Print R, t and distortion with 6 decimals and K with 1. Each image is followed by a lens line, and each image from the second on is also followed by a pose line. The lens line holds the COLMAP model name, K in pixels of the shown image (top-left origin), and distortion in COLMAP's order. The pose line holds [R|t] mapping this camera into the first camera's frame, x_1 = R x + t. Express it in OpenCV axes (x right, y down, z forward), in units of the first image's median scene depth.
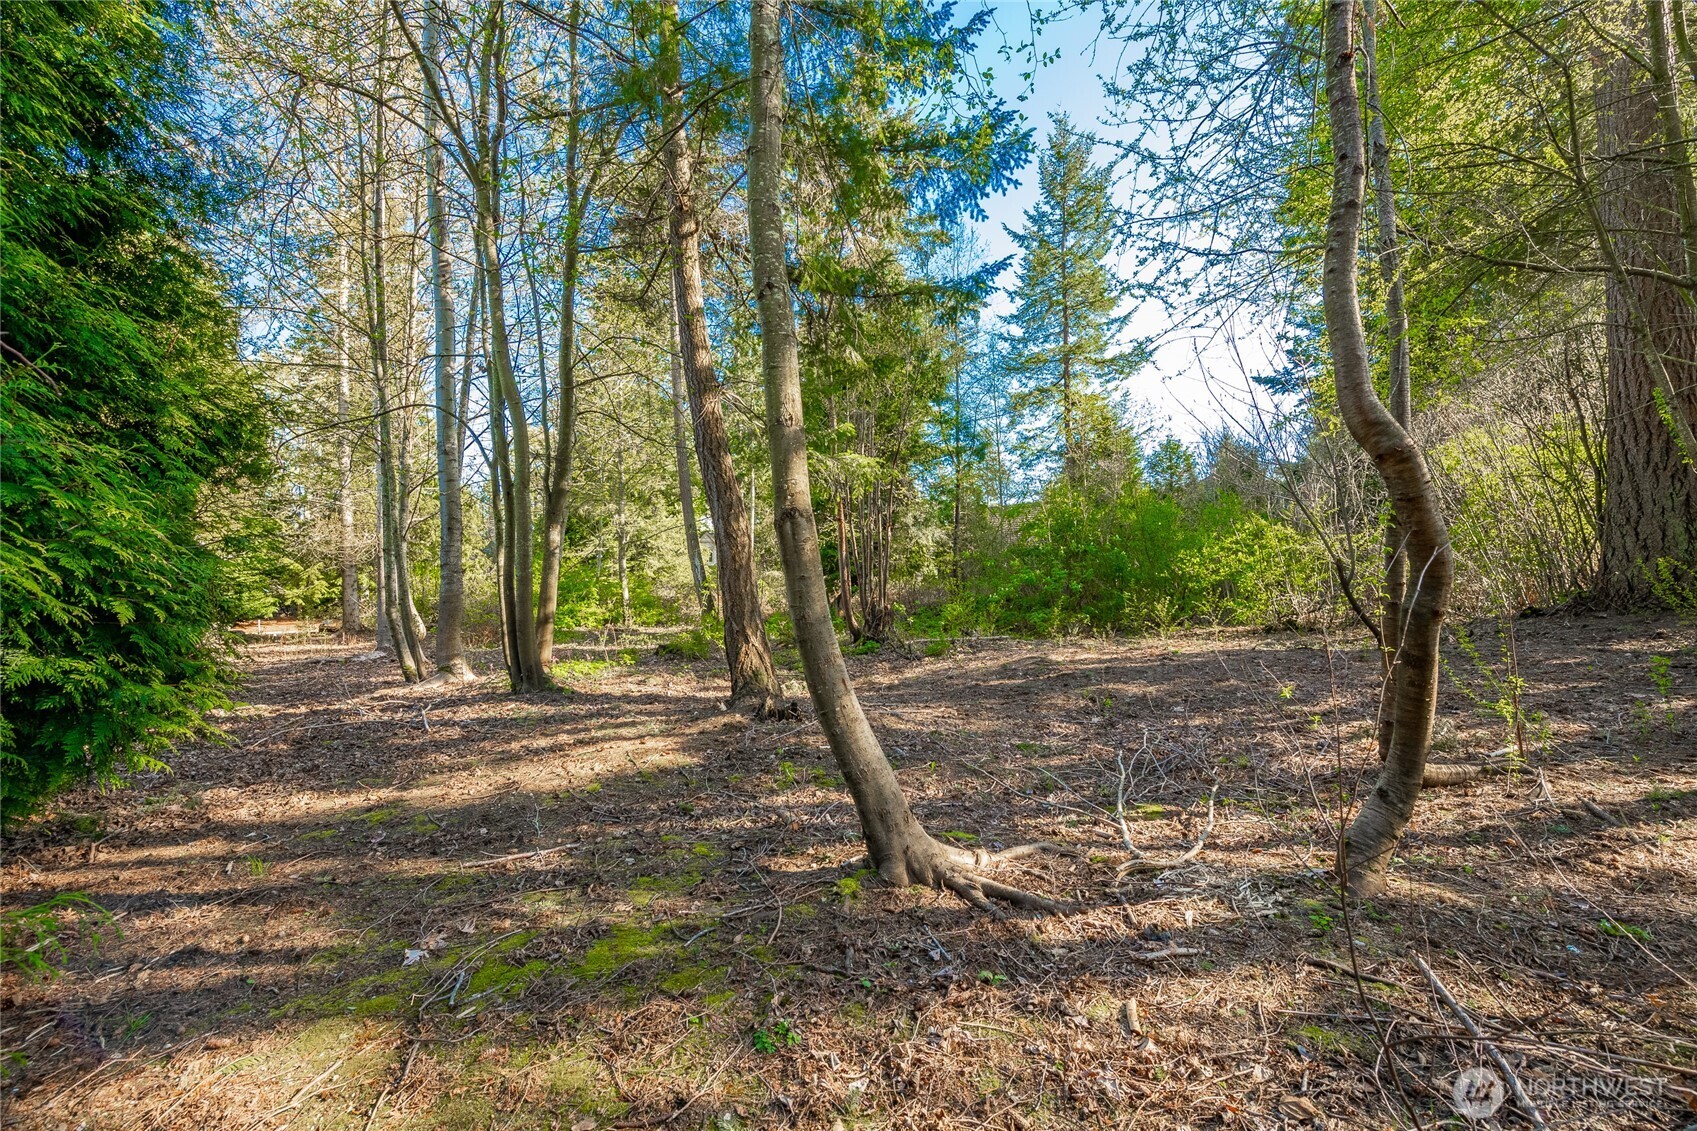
lens RADIAL K [[693.8, 0, 846.6], [0, 693.8, 562.8], [0, 0, 1]] dist [-0.006077, -0.001410]
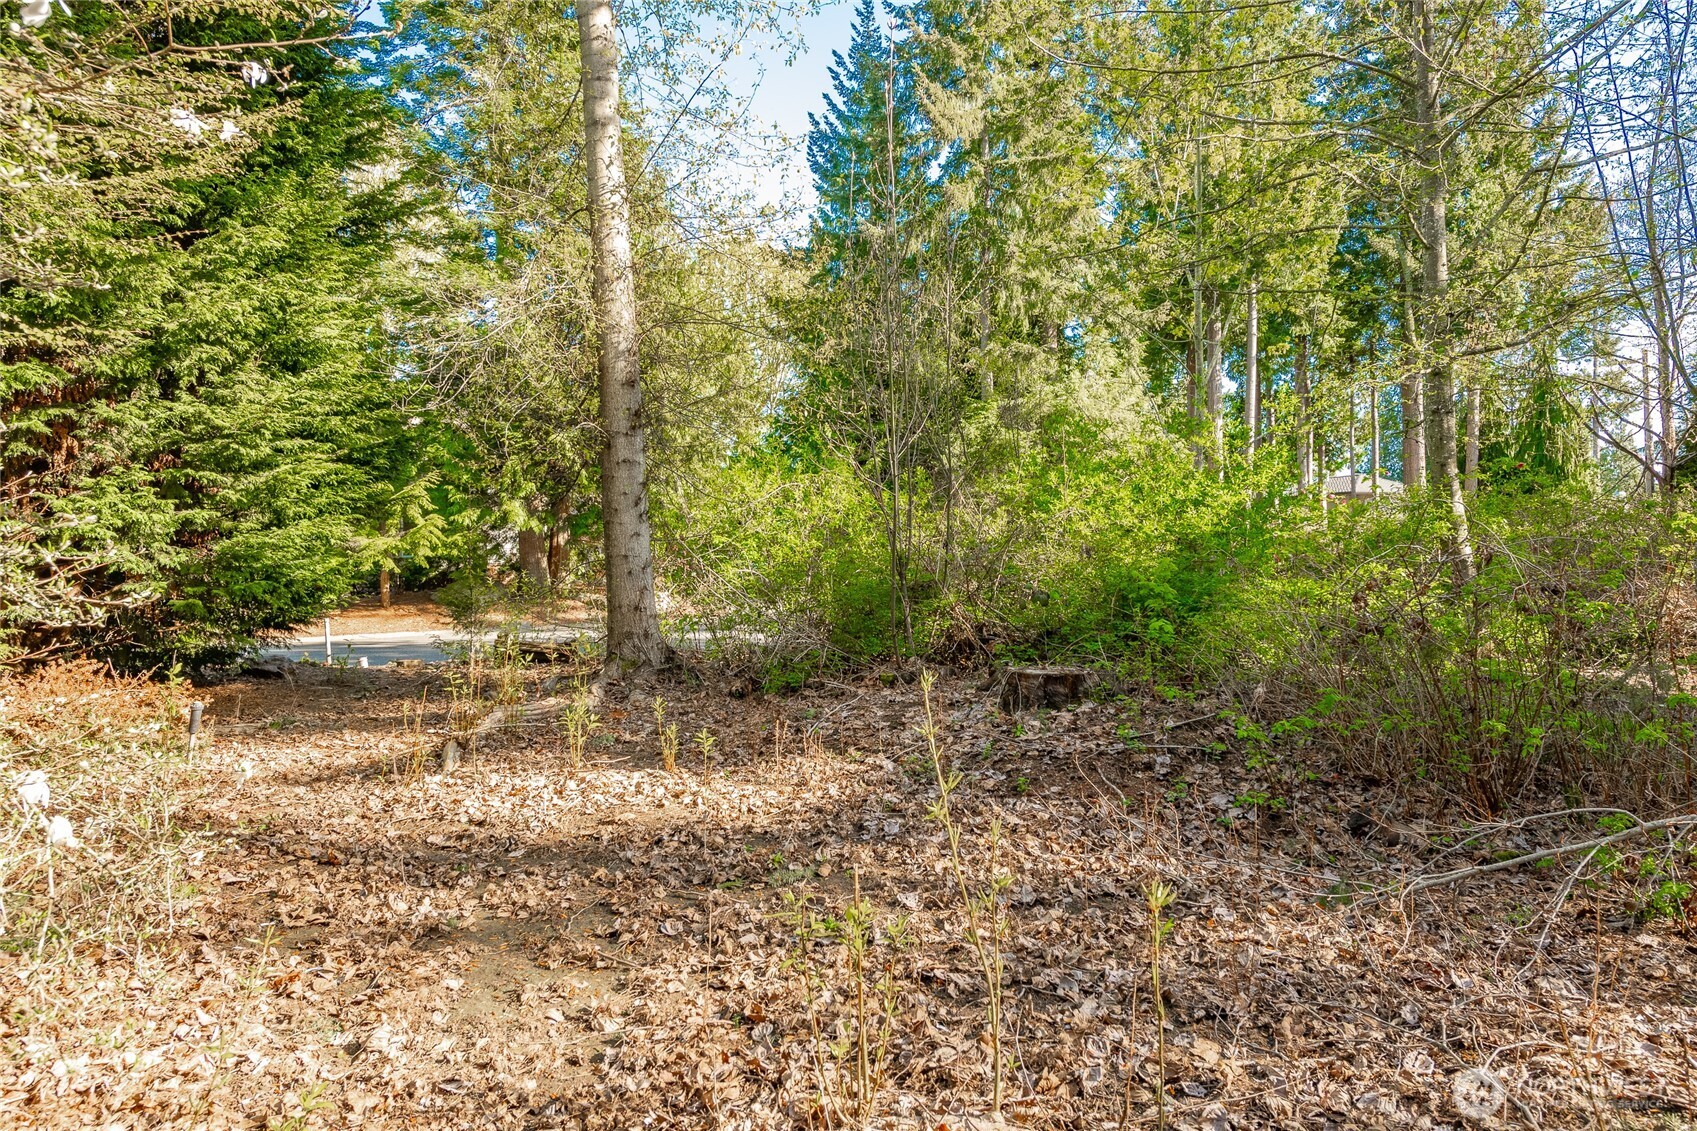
lens RADIAL K [[1184.6, 0, 848.3], [0, 1184.6, 566.5], [0, 0, 1]] dist [-0.000736, -0.000194]
pose [[0.963646, 0.007446, -0.267080, -0.708142], [0.006178, 0.998723, 0.050135, 0.049637], [0.267113, -0.049962, 0.962369, 0.807568]]
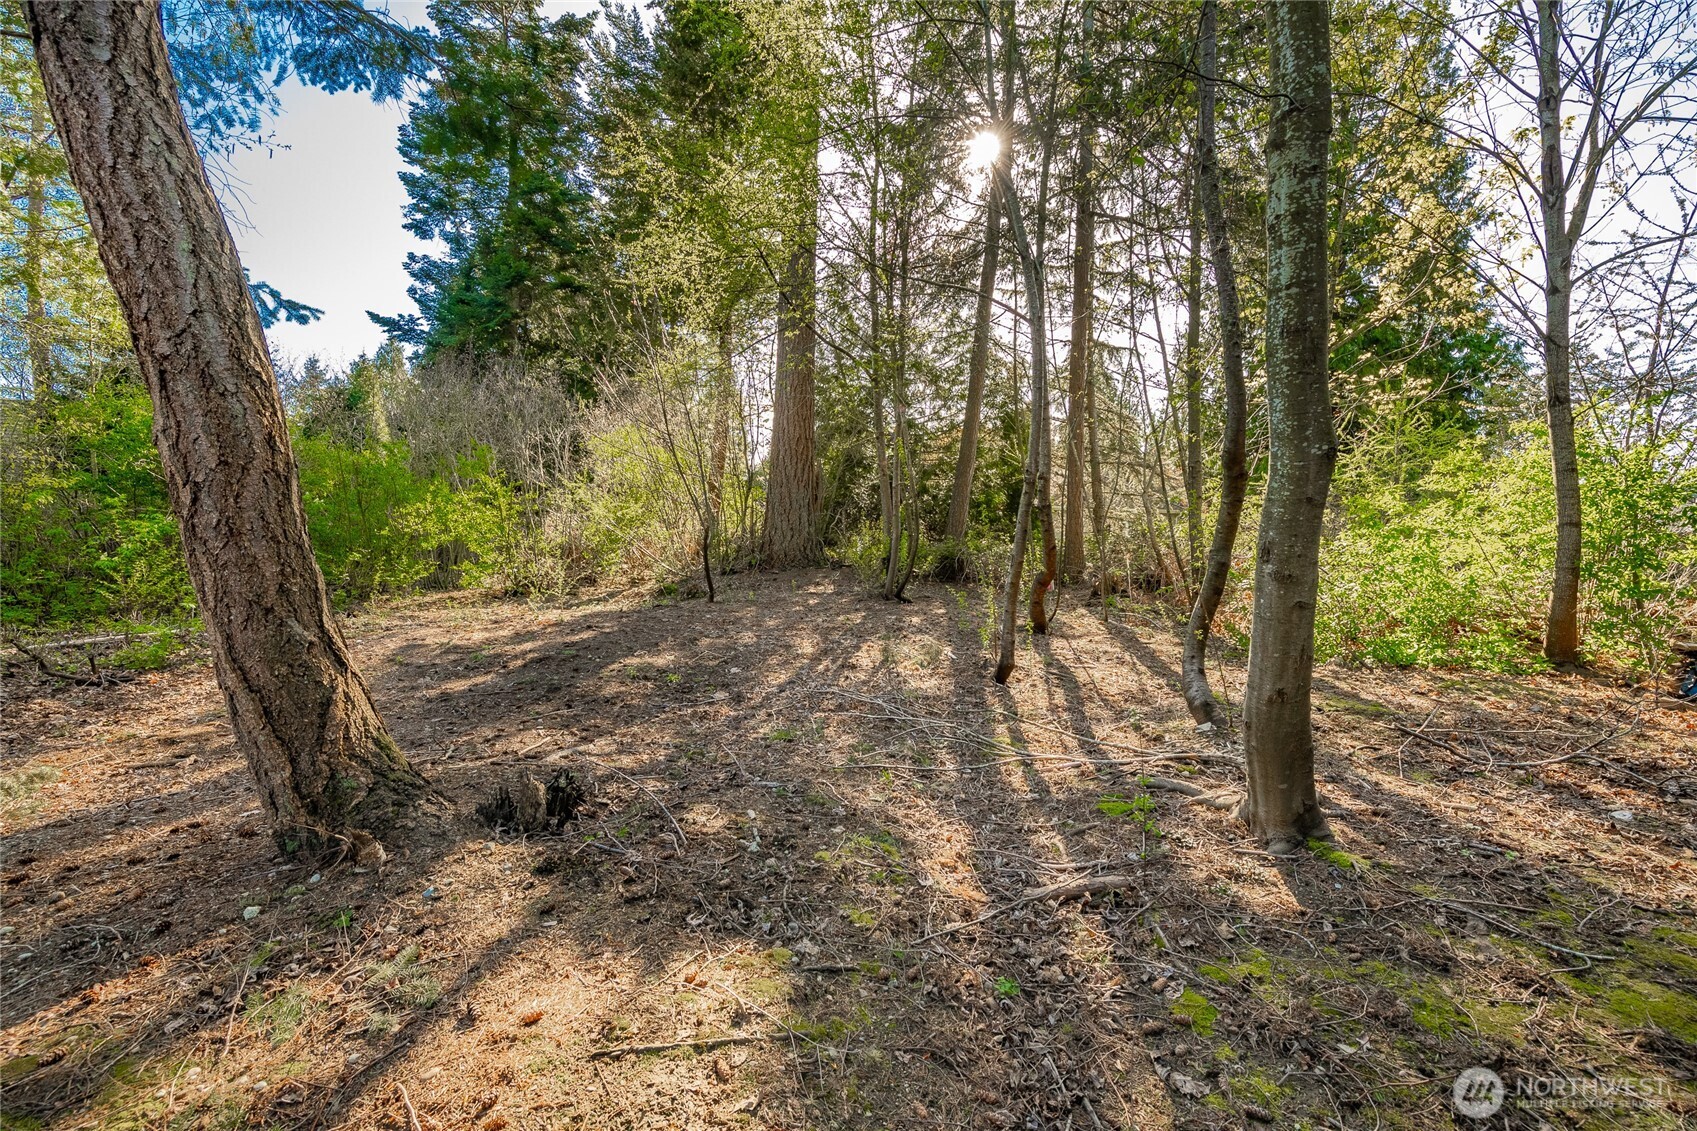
lens RADIAL K [[693.8, 0, 847.6], [0, 693.8, 555.2], [0, 0, 1]] dist [-0.006077, -0.001410]
pose [[0.218257, 0.006044, 0.975873, -0.257753], [-0.043144, 0.999063, 0.003461, 0.022489], [-0.974937, -0.042859, 0.218313, 0.371462]]
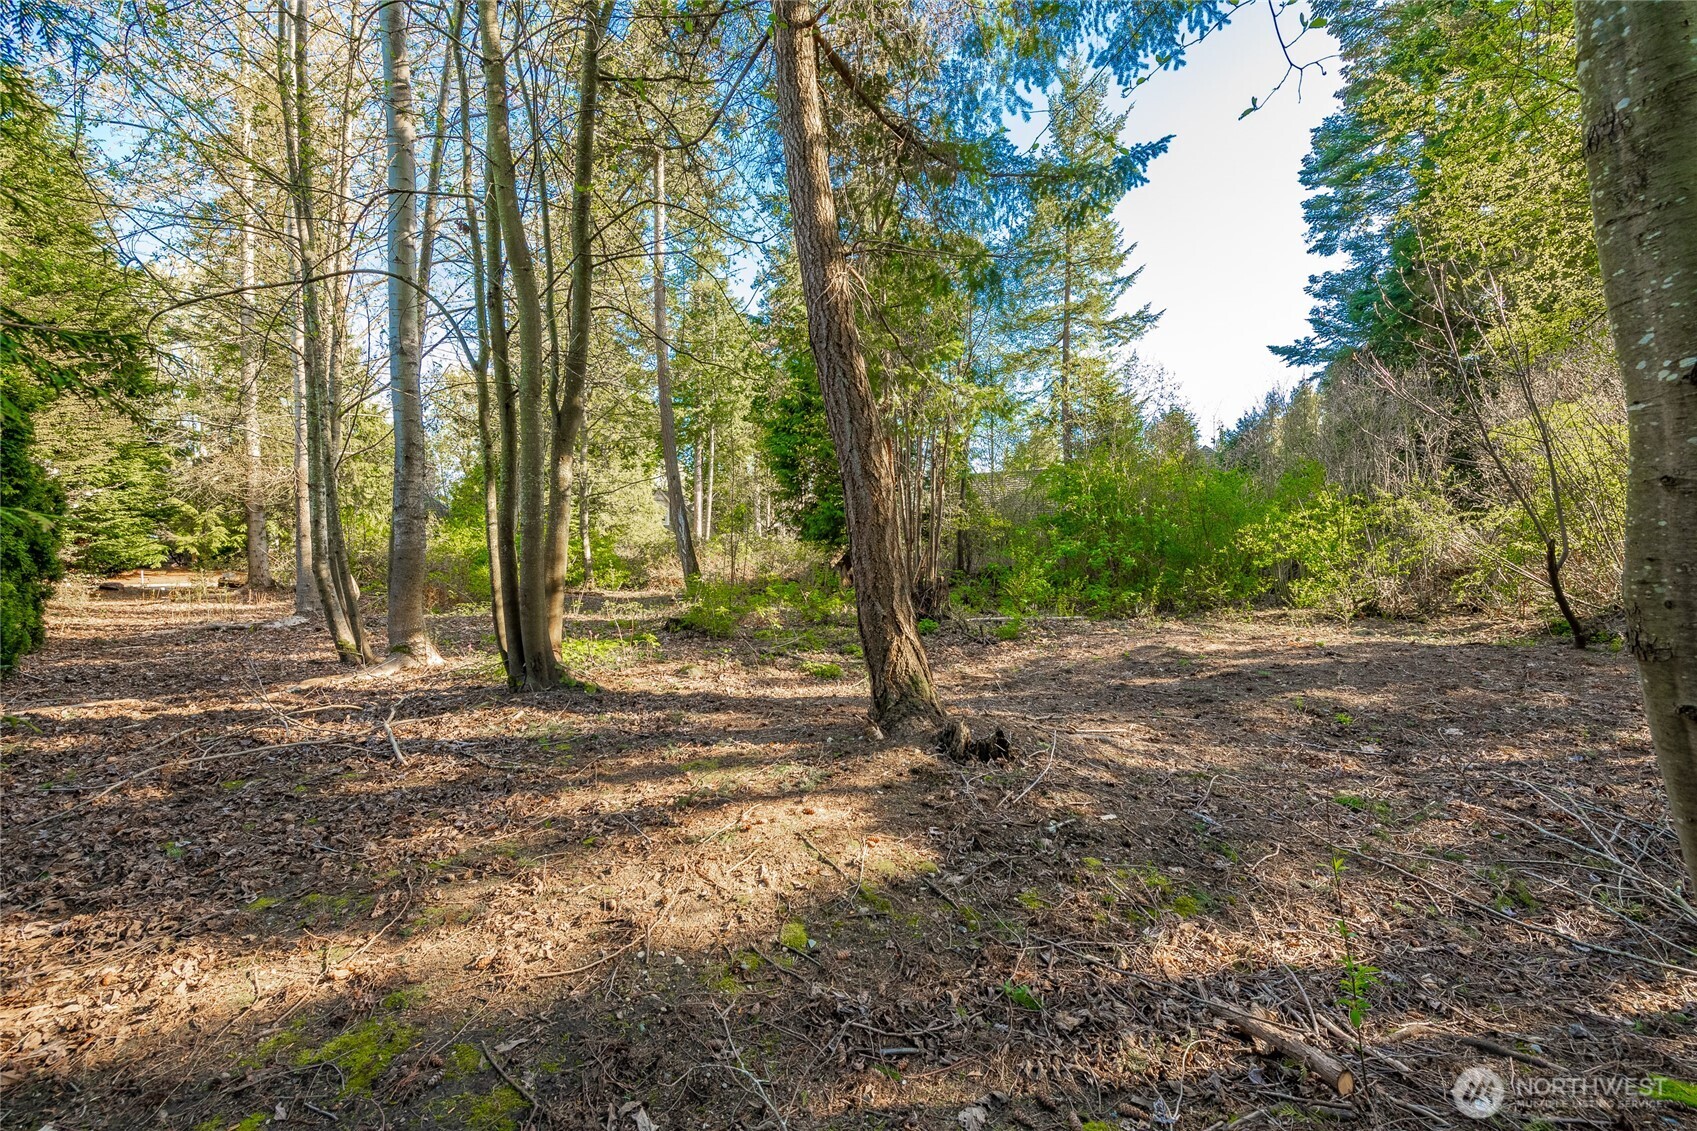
lens RADIAL K [[693.8, 0, 851.0], [0, 693.8, 564.9], [0, 0, 1]] dist [-0.006077, -0.001410]
pose [[0.995426, 0.029505, 0.090864, -0.122280], [-0.034208, 0.998131, 0.050645, 0.007286], [-0.089200, -0.053522, 0.994575, 0.161953]]
